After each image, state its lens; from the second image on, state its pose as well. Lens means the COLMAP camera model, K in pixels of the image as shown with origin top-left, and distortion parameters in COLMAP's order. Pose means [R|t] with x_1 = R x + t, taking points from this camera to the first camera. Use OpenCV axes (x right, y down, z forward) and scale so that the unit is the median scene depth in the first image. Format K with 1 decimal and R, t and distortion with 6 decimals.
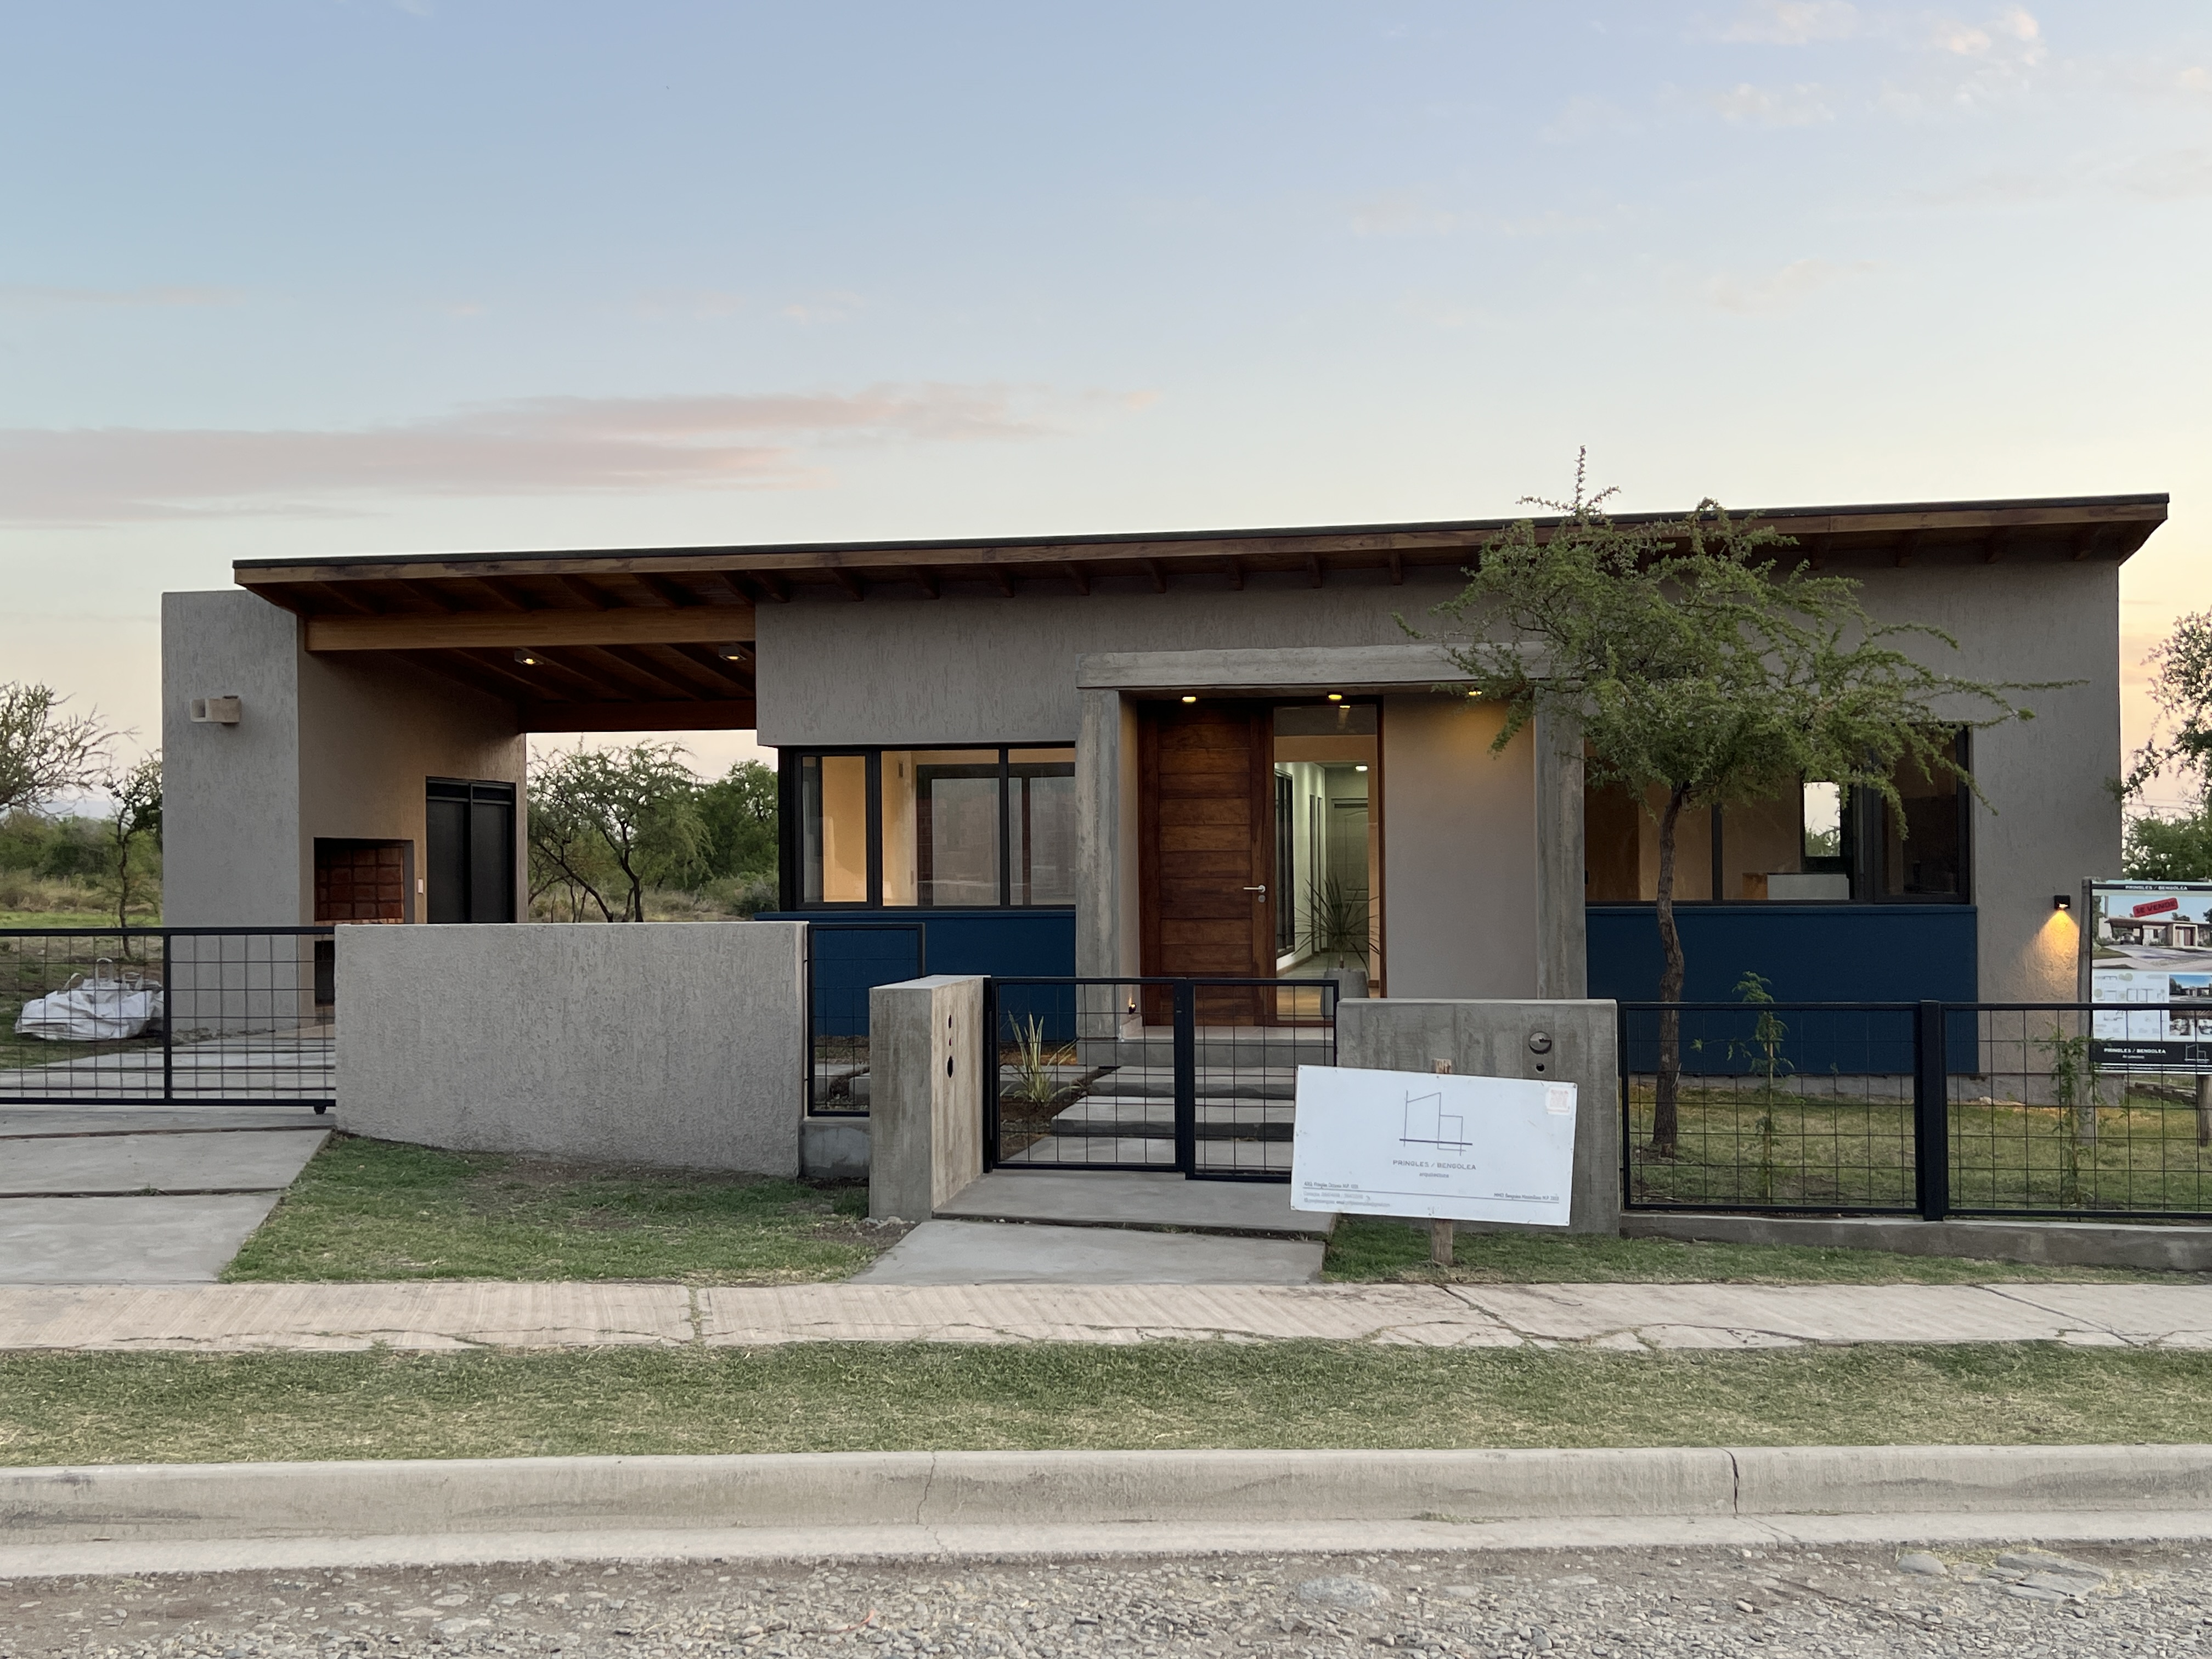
lens RADIAL K [[2292.9, 0, 1106.0], [0, 2292.9, 829.5], [0, 0, 1]] dist [0.082646, -0.006143]
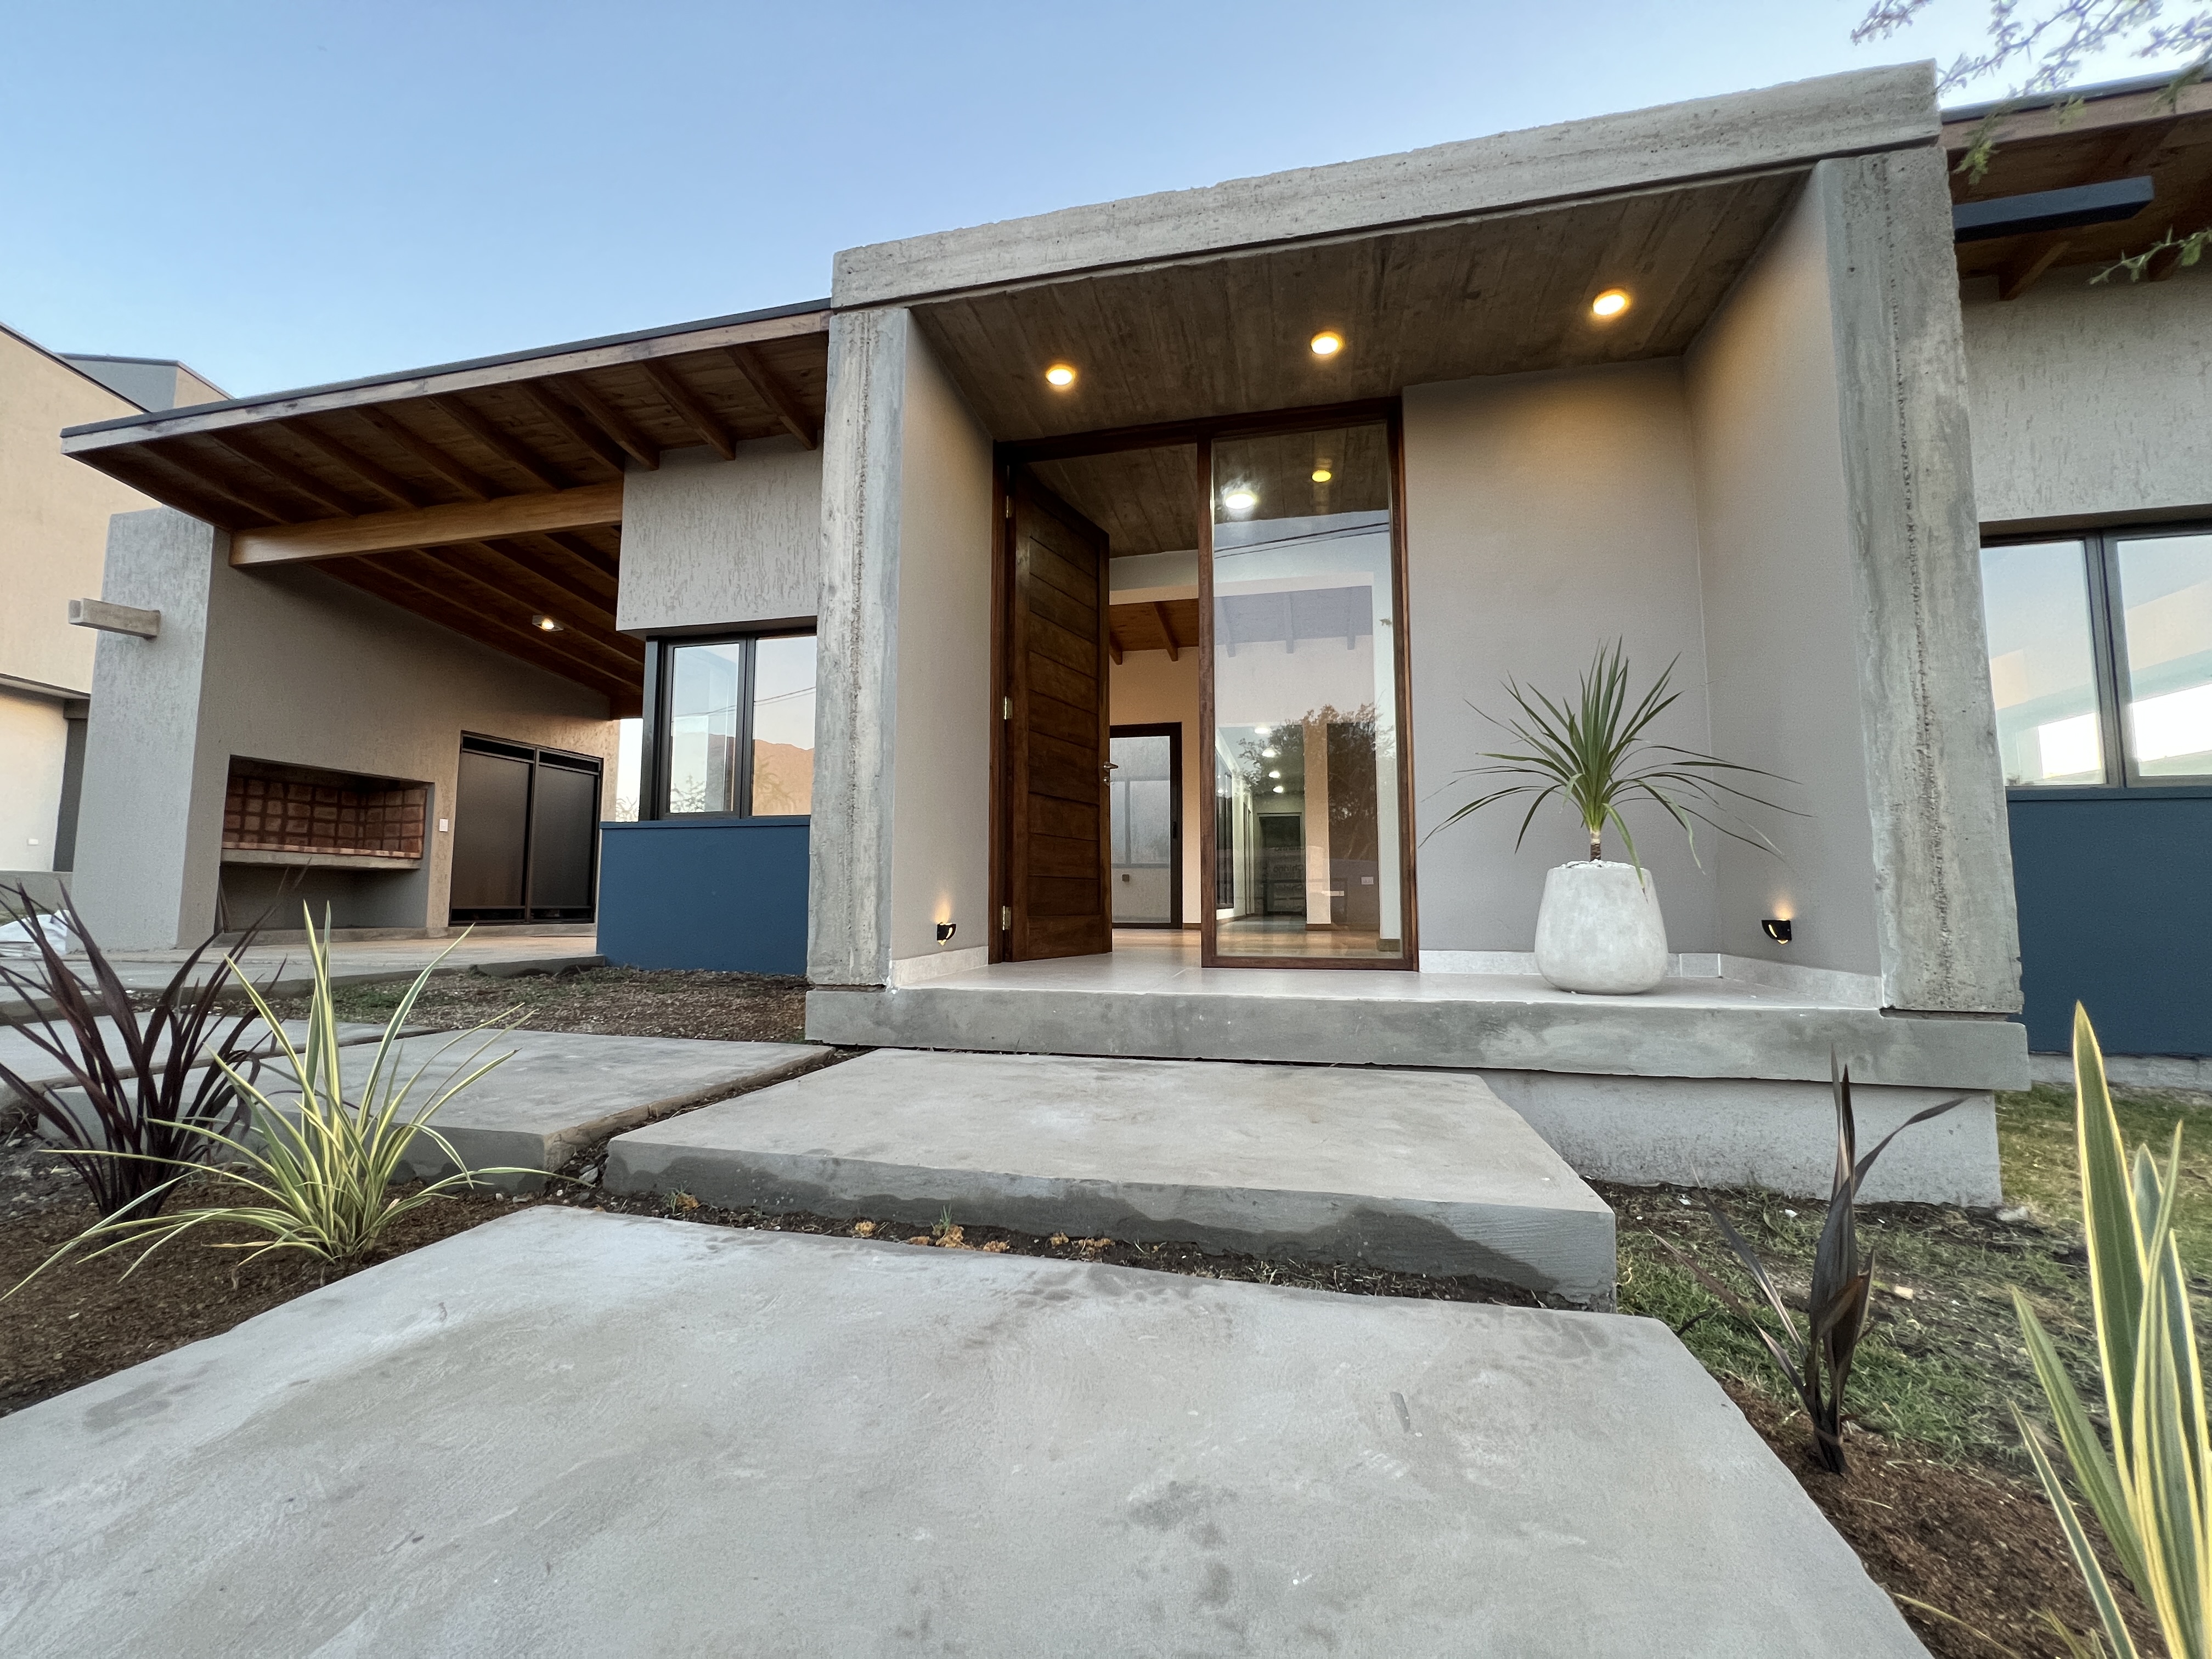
lens RADIAL K [[884.3, 0, 1106.0], [0, 884.3, 829.5], [0, 0, 1]] dist [-0.000333, -0.000253]
pose [[0.998444, 0.005971, -0.055435, 0.051758], [-0.009518, 0.997909, -0.063937, 0.058186], [0.054937, 0.064366, 0.996413, 0.680407]]
